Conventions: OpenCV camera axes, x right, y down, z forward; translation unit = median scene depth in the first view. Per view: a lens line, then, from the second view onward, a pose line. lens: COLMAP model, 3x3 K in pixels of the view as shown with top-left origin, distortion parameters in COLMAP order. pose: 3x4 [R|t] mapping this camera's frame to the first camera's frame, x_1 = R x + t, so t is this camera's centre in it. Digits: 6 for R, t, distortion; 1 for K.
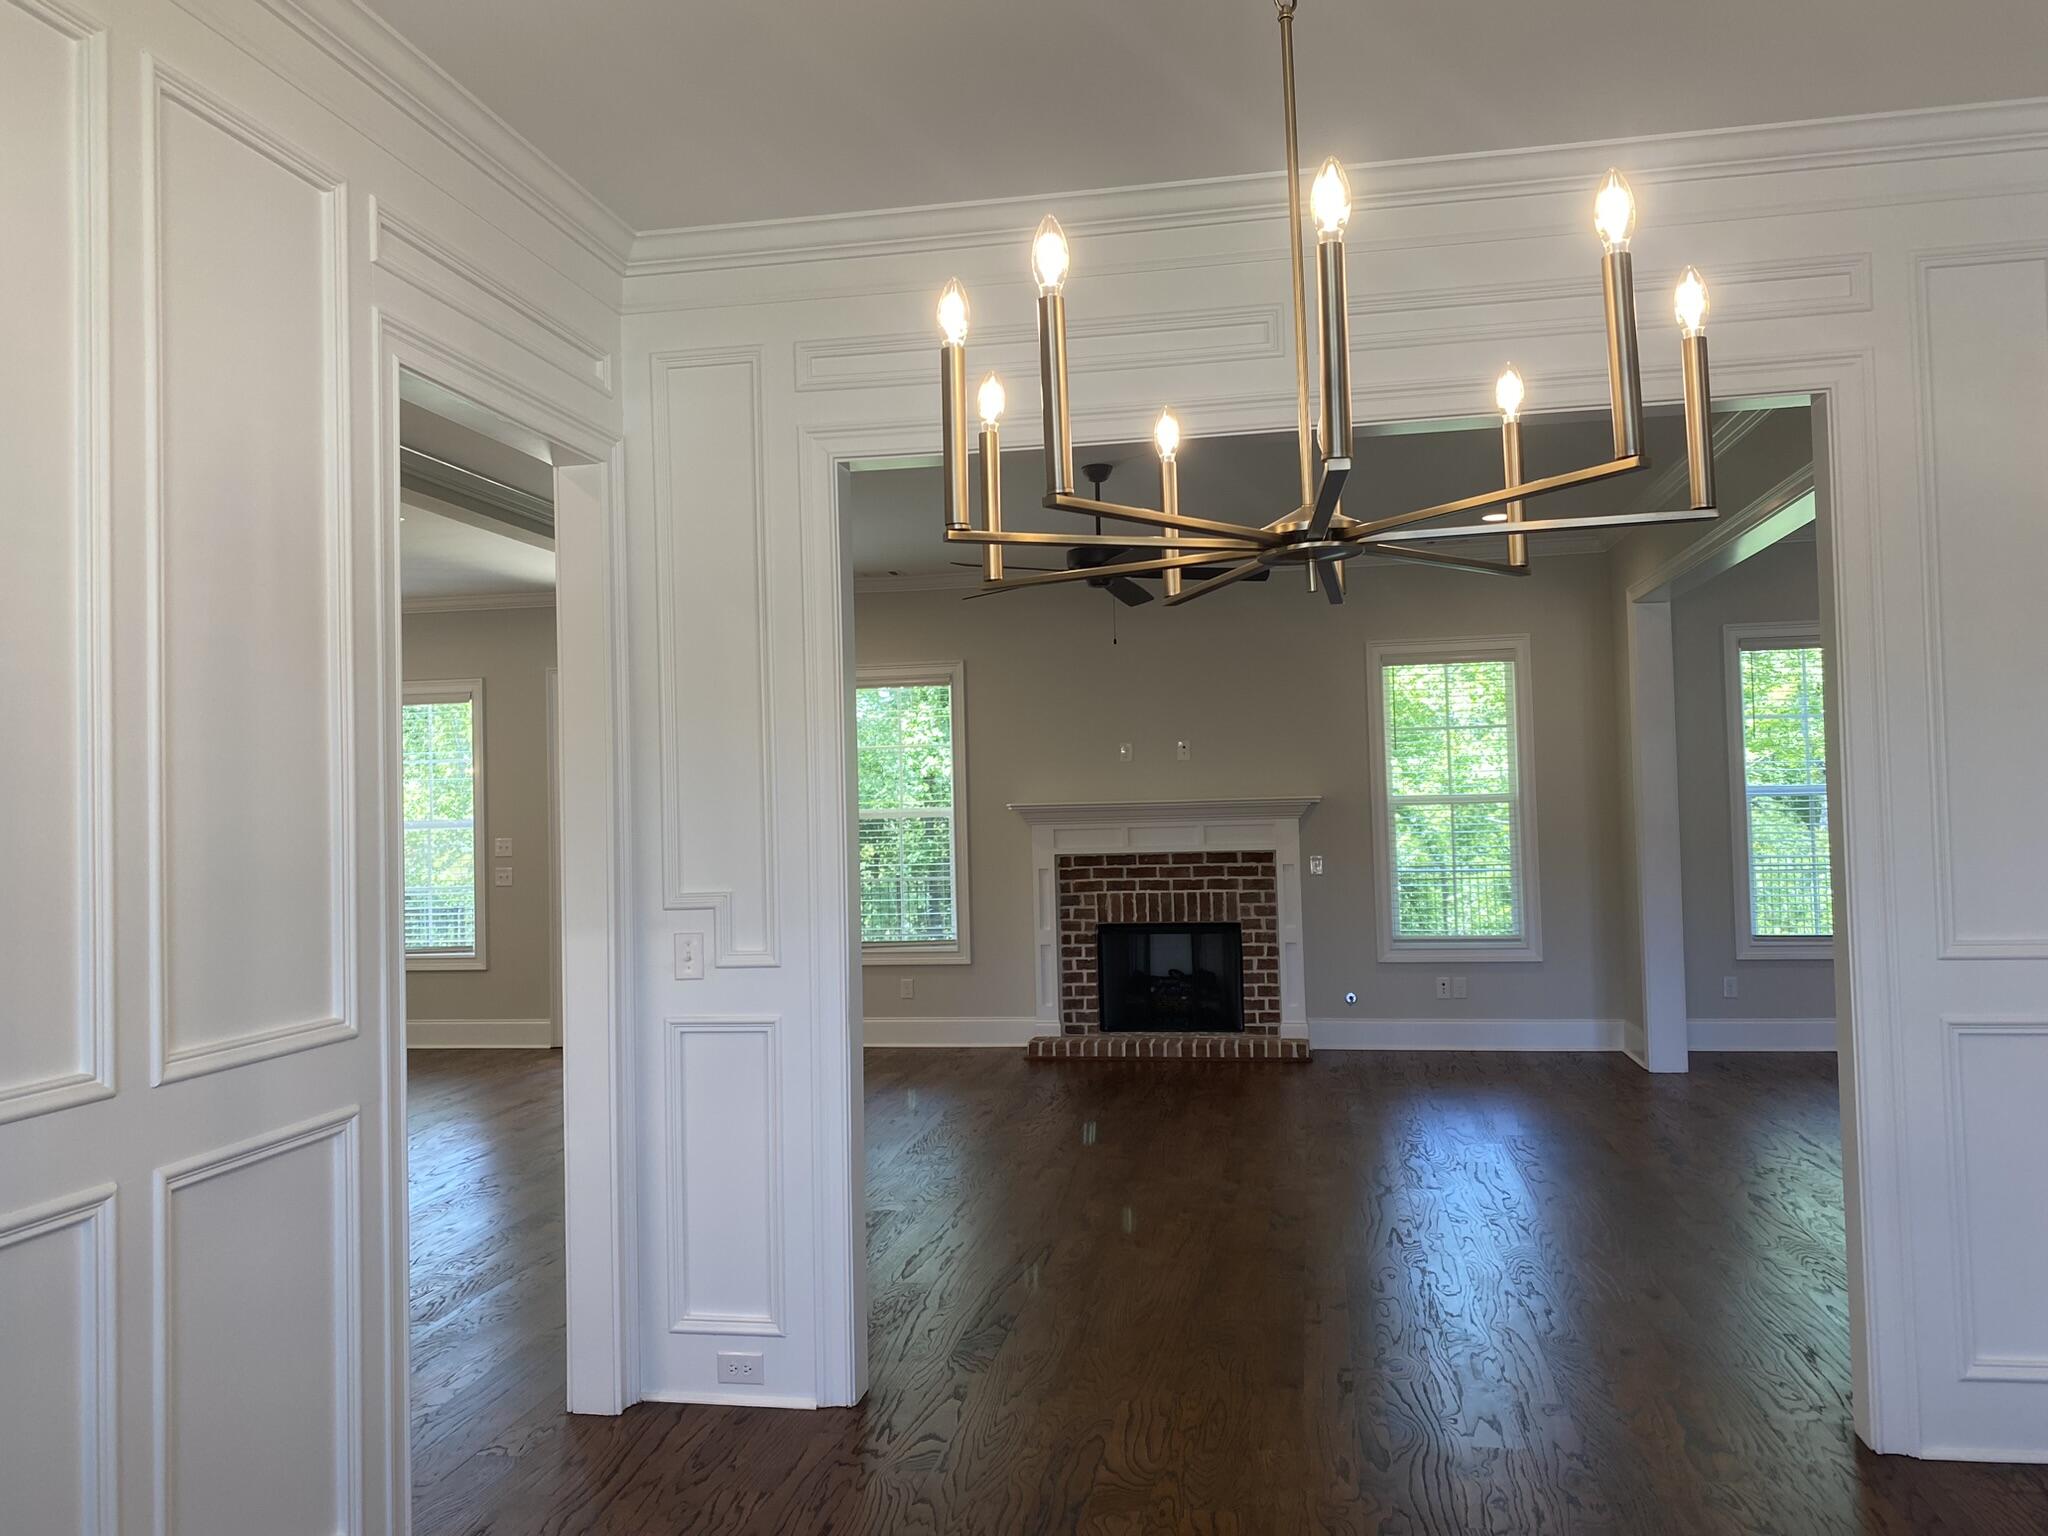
lens RADIAL K [[1554.7, 0, 1039.6], [0, 1554.7, 764.4], [0, 0, 1]] dist [0.012971, -0.022558]
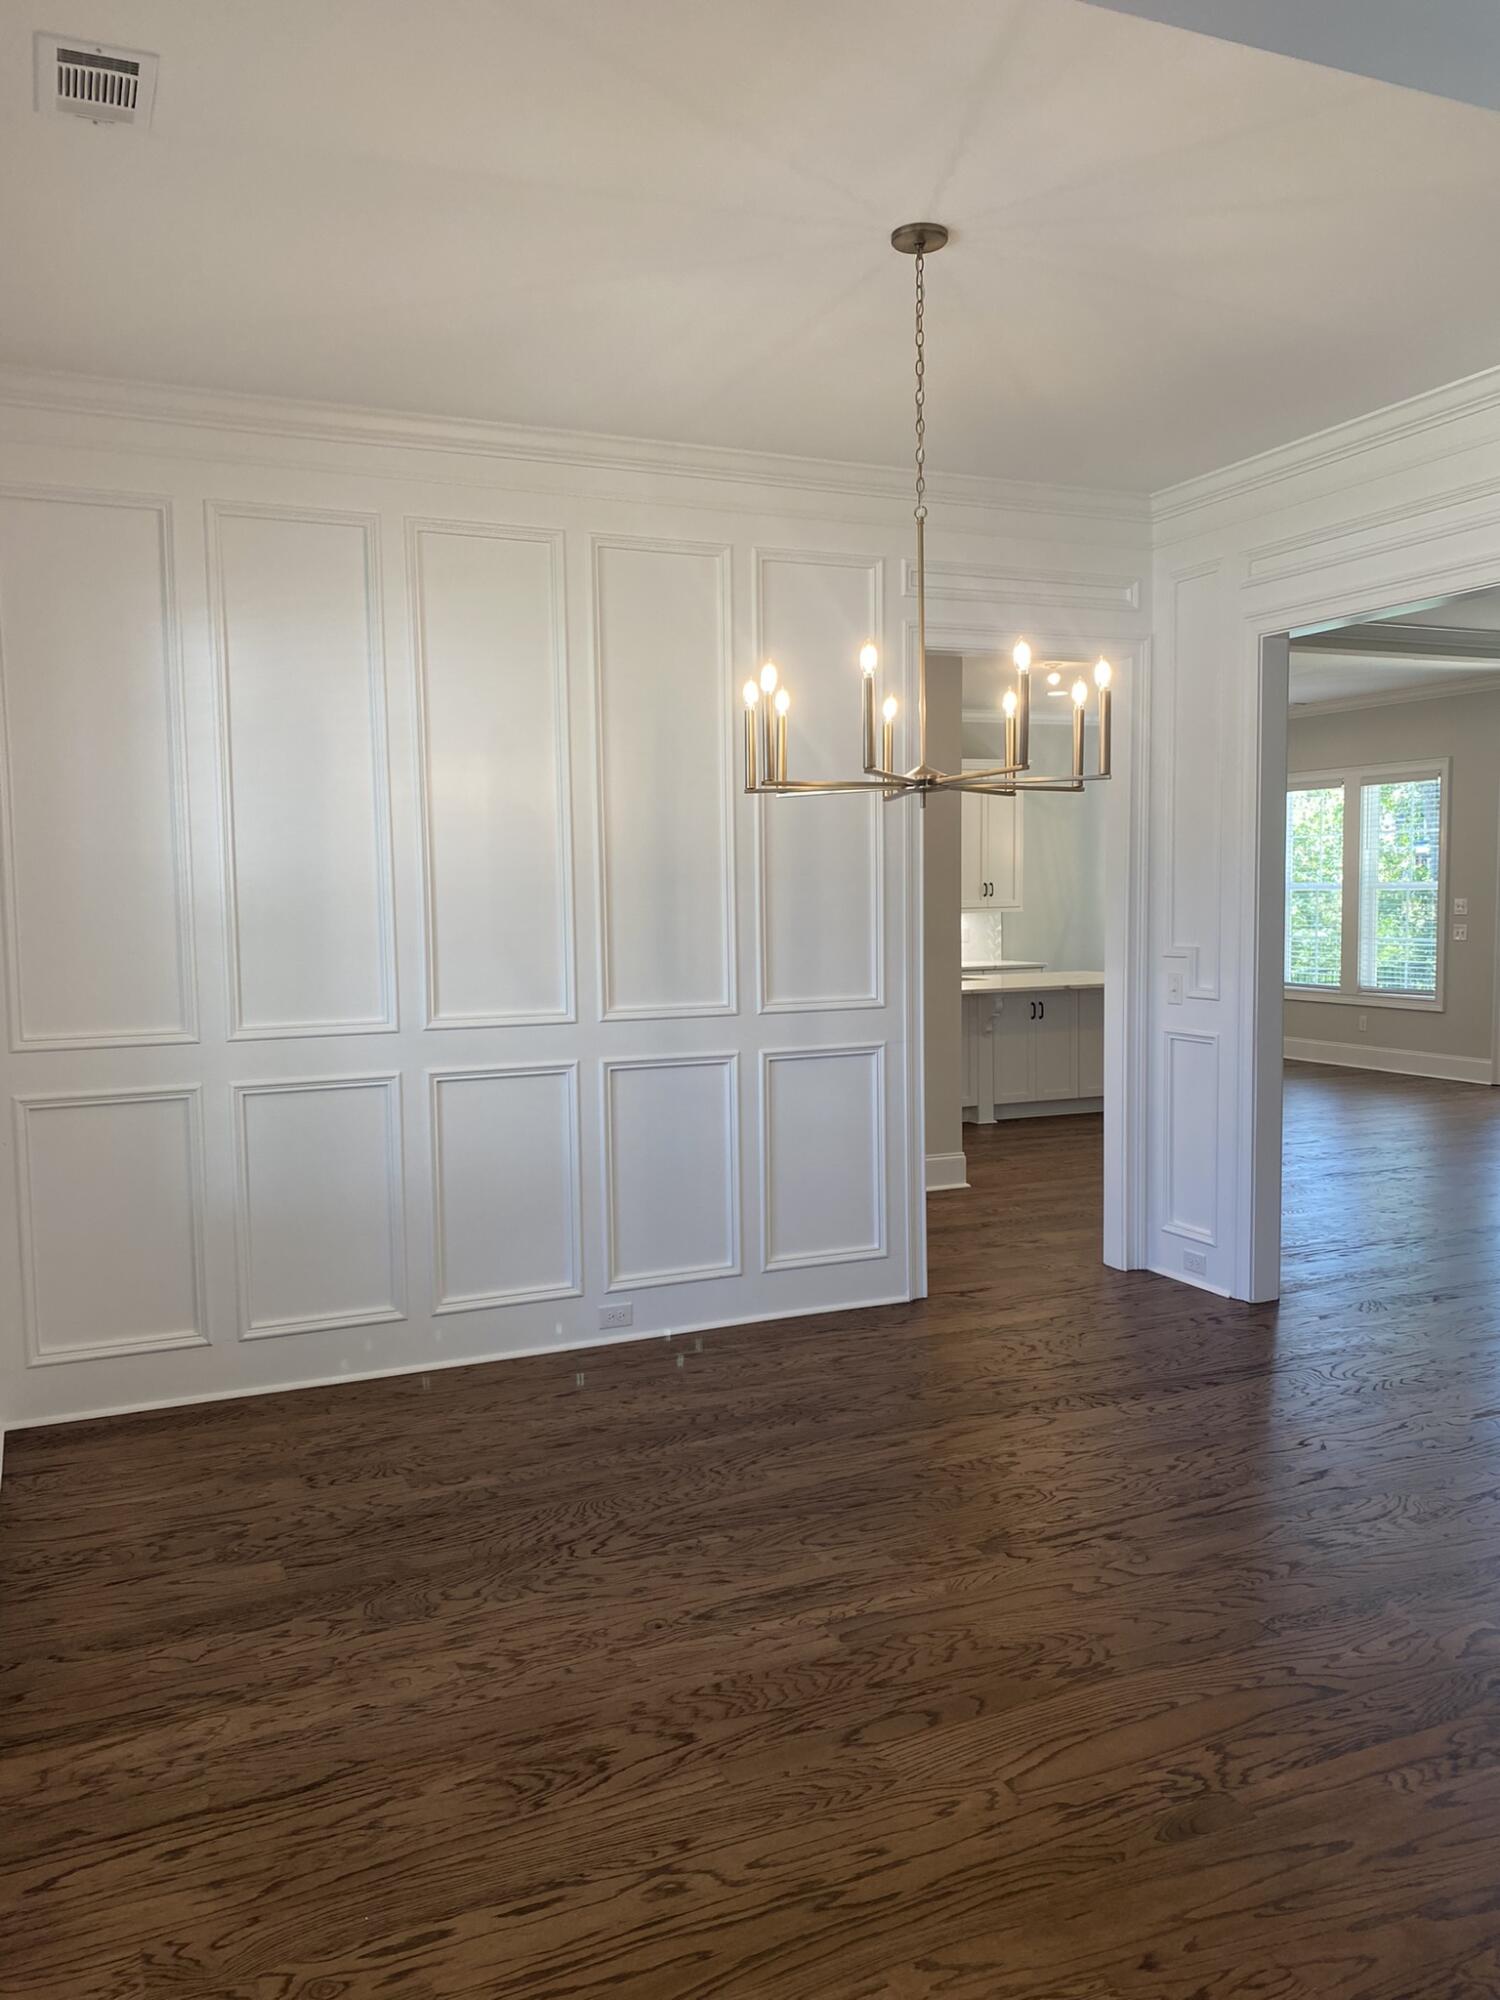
lens RADIAL K [[1518.3, 0, 739.2], [0, 1518.3, 1016.3], [0, 0, 1]] dist [0.012971, -0.022558]
pose [[0.556532, 0.085022, -0.826464, 0.814453], [0.025522, 0.992531, 0.119293, -0.037470], [0.830434, -0.087483, 0.550206, -0.165693]]
